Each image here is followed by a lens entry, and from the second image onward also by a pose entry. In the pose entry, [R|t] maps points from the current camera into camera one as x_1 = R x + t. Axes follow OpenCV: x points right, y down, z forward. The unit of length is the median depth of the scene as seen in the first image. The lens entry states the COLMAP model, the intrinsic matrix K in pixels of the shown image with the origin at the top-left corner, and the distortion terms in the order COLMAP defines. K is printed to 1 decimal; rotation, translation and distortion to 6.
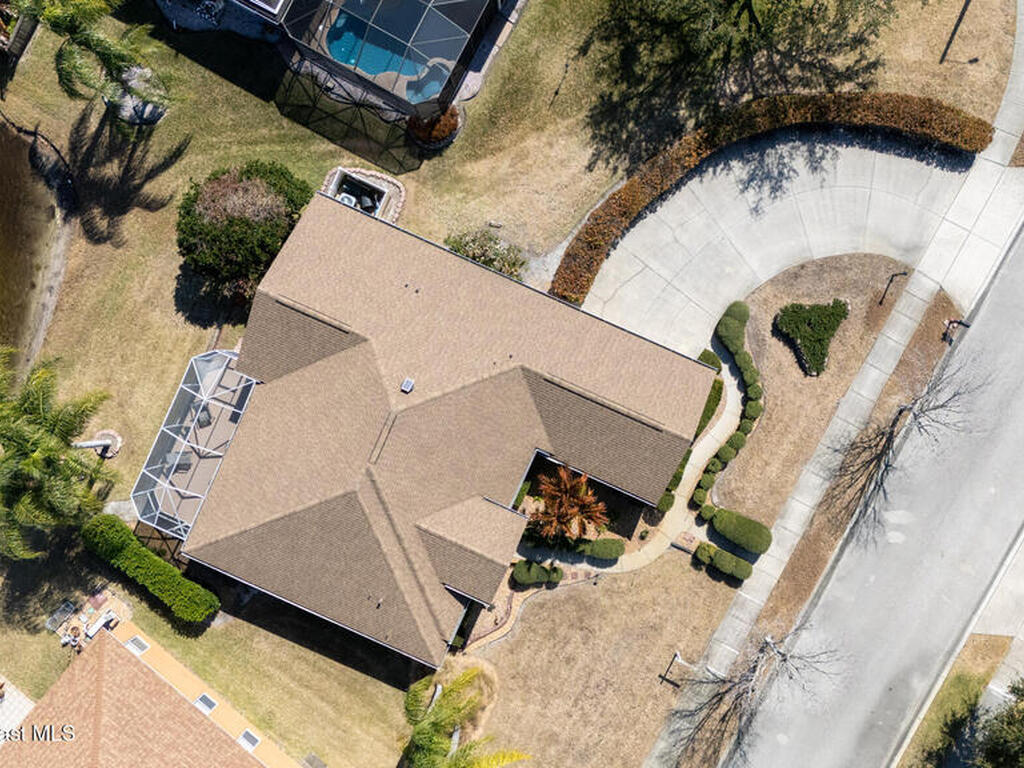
lens RADIAL K [[1006.8, 0, 512.3], [0, 1006.8, 352.1], [0, 0, 1]] dist [0.148590, -0.318022]
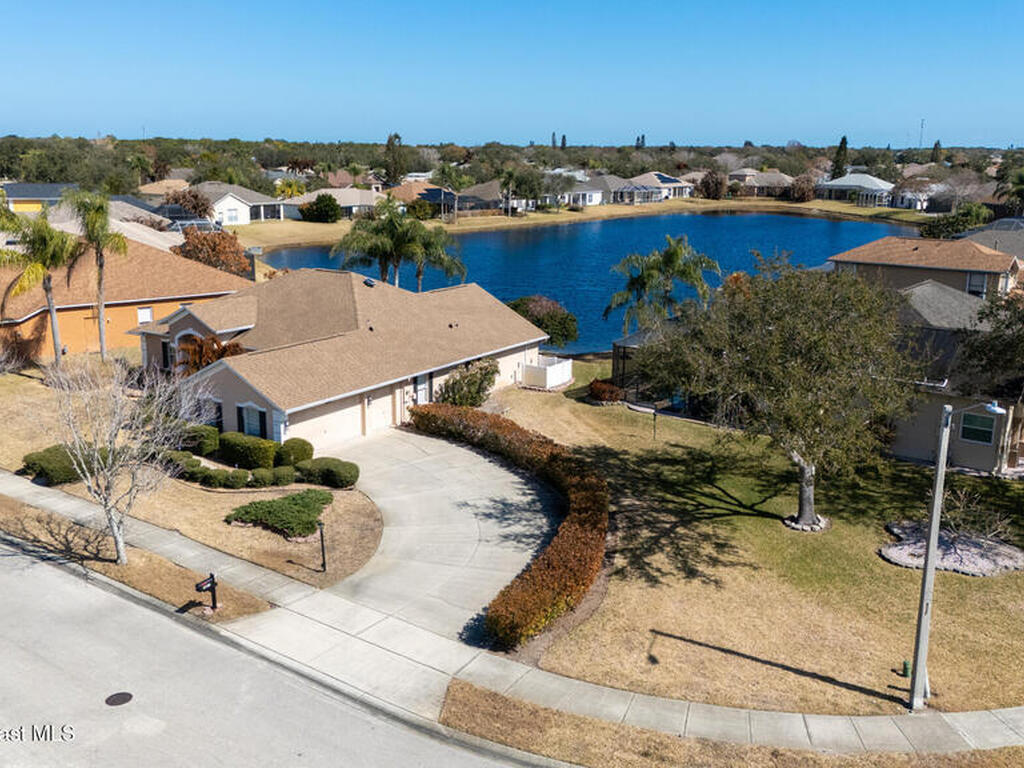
lens RADIAL K [[1006.8, 0, 512.3], [0, 1006.8, 352.1], [0, 0, 1]] dist [0.148590, -0.318022]
pose [[-0.146235, 0.232262, -0.961597, 0.931729], [-0.989098, -0.051386, 0.138005, -0.272683], [-0.017359, 0.971295, 0.237244, 0.712160]]
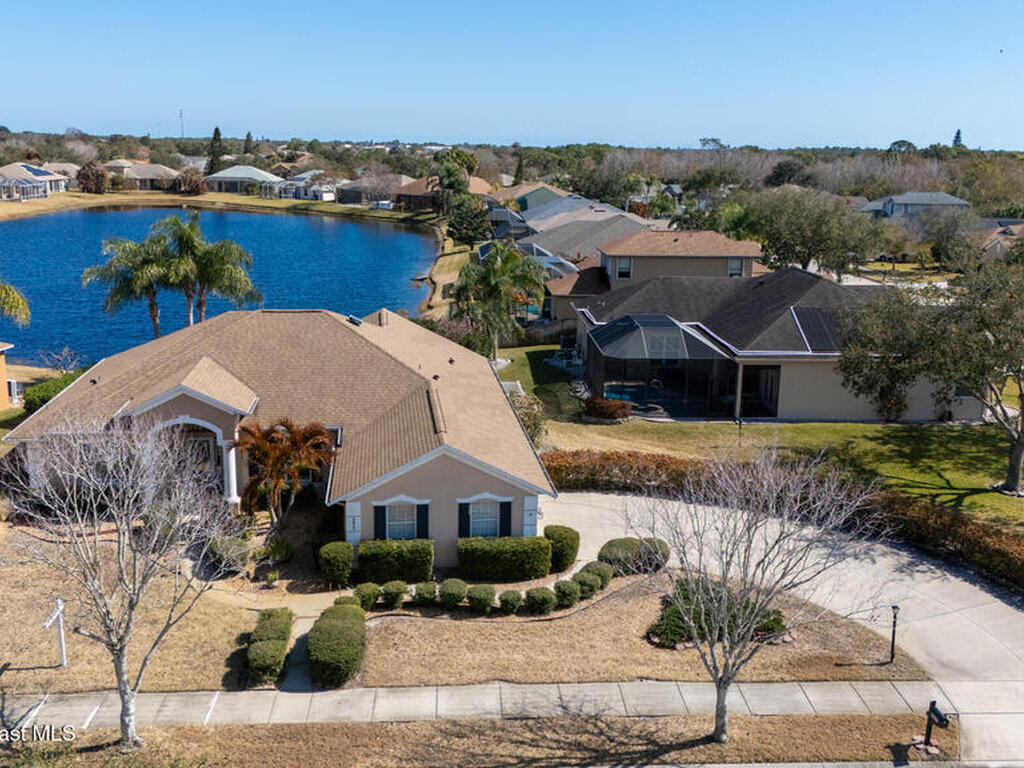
lens RADIAL K [[999.2, 0, 521.4], [0, 999.2, 383.0], [0, 0, 1]] dist [0.106927, -0.155867]
pose [[0.530400, 0.239807, -0.813123, 0.665508], [-0.846358, 0.094895, -0.524093, 0.353800], [-0.048519, 0.966172, 0.253295, 0.730616]]
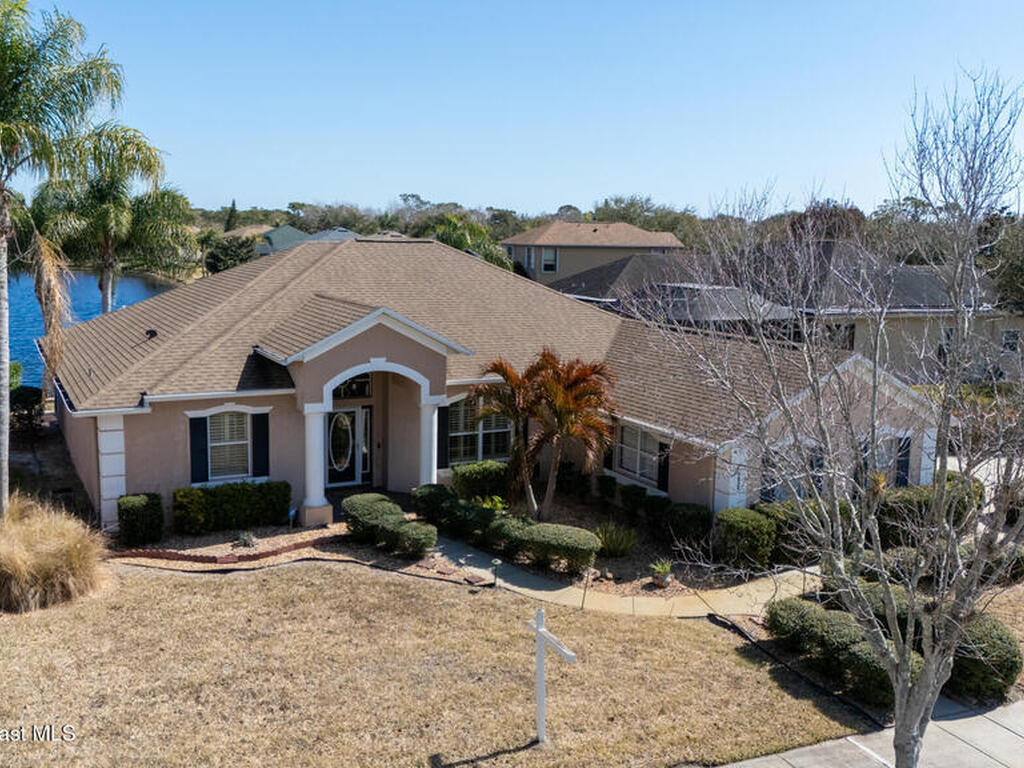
lens RADIAL K [[999.2, 0, 521.4], [0, 999.2, 383.0], [0, 0, 1]] dist [0.106927, -0.155867]
pose [[0.790545, 0.141817, -0.595756, 0.301580], [-0.610000, 0.096245, -0.786535, 0.497874], [-0.054206, 0.985203, 0.162595, 0.873259]]
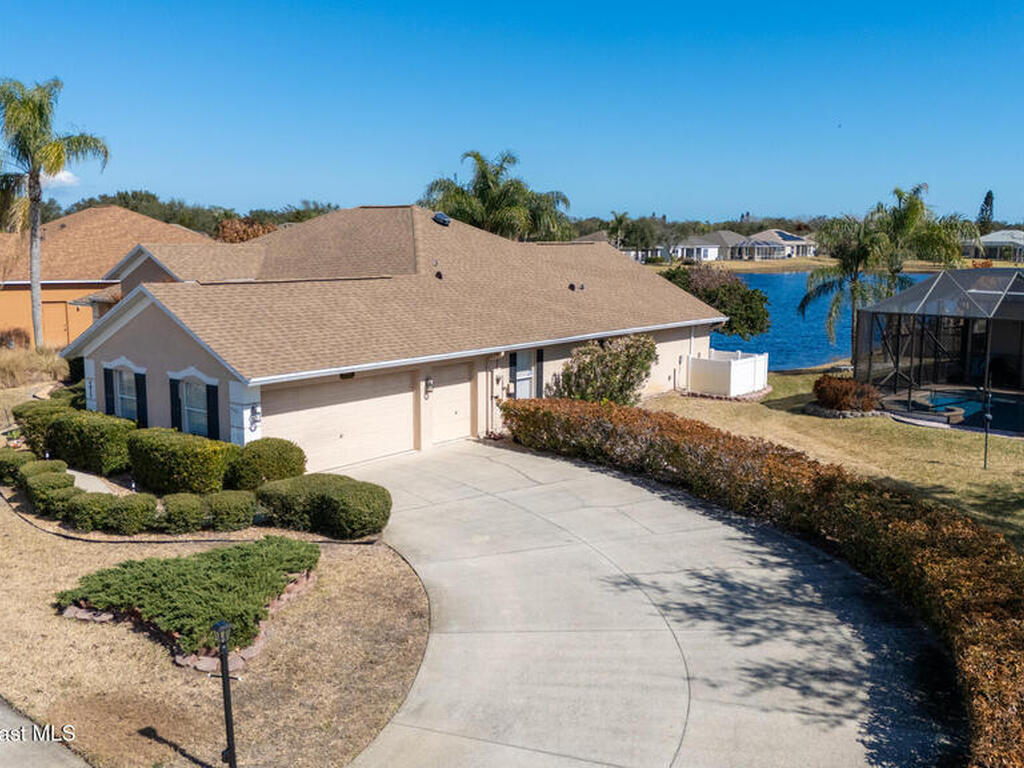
lens RADIAL K [[1006.8, 0, 512.3], [0, 1006.8, 352.1], [0, 0, 1]] dist [0.148590, -0.318022]
pose [[-0.238188, 0.148051, -0.959869, 0.542537], [-0.971187, -0.044401, 0.234148, -0.175172], [-0.007954, 0.987982, 0.154361, 0.881530]]
